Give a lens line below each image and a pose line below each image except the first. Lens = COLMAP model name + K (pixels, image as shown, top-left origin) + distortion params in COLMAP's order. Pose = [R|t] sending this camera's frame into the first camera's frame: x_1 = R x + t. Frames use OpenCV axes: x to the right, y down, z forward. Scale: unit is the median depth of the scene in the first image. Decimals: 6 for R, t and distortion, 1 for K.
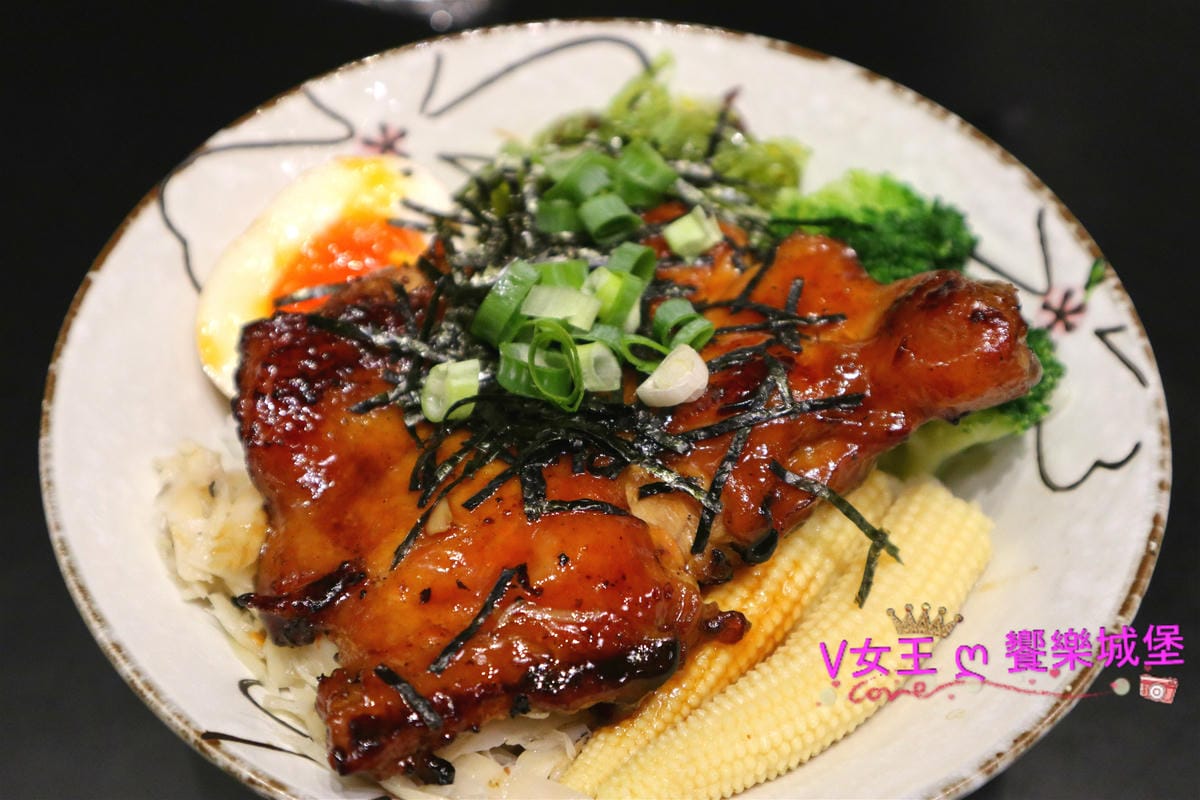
lens RADIAL K [[1357.2, 0, 605.6], [0, 1357.2, 399.0], [0, 0, 1]] dist [0.062618, 0.000000]
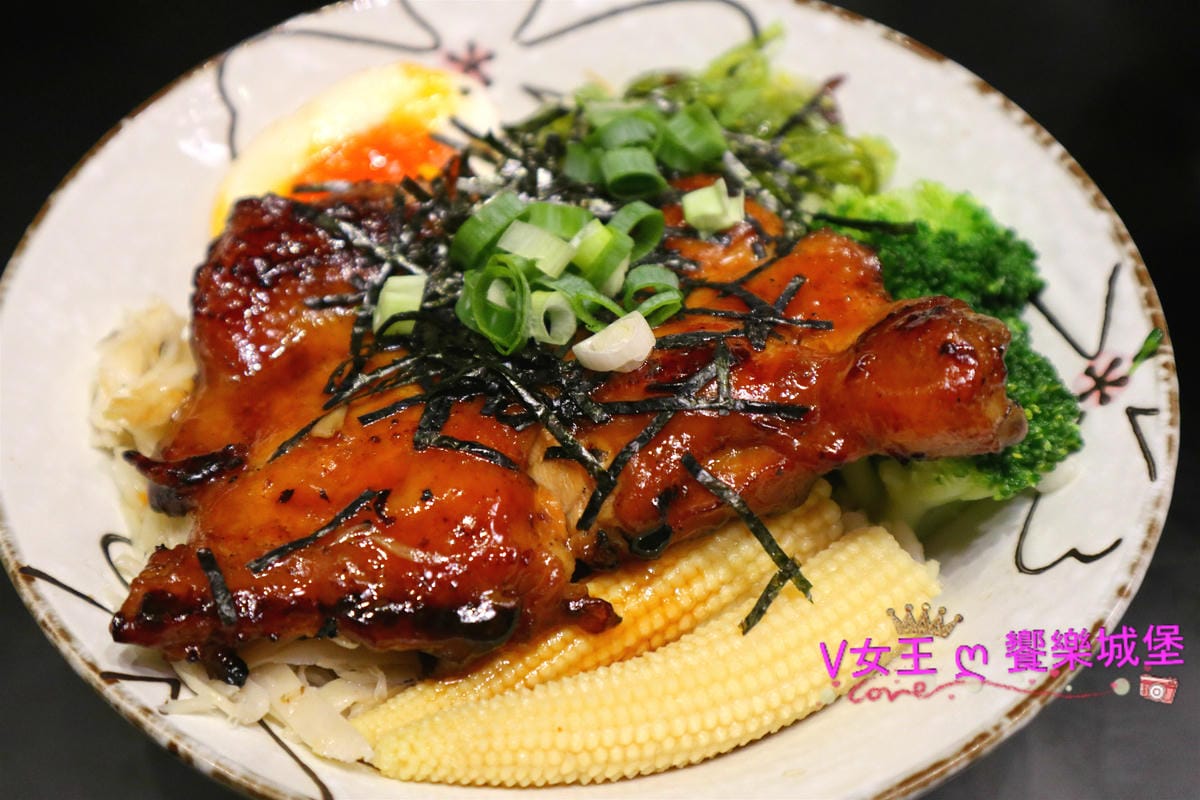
lens RADIAL K [[1357.2, 0, 598.7], [0, 1357.2, 397.5], [0, 0, 1]] dist [0.062618, 0.000000]
pose [[0.949150, 0.234270, -0.210313, 0.240690], [-0.234737, 0.971784, 0.023105, 0.001986], [0.209792, 0.027438, 0.977361, 0.088798]]
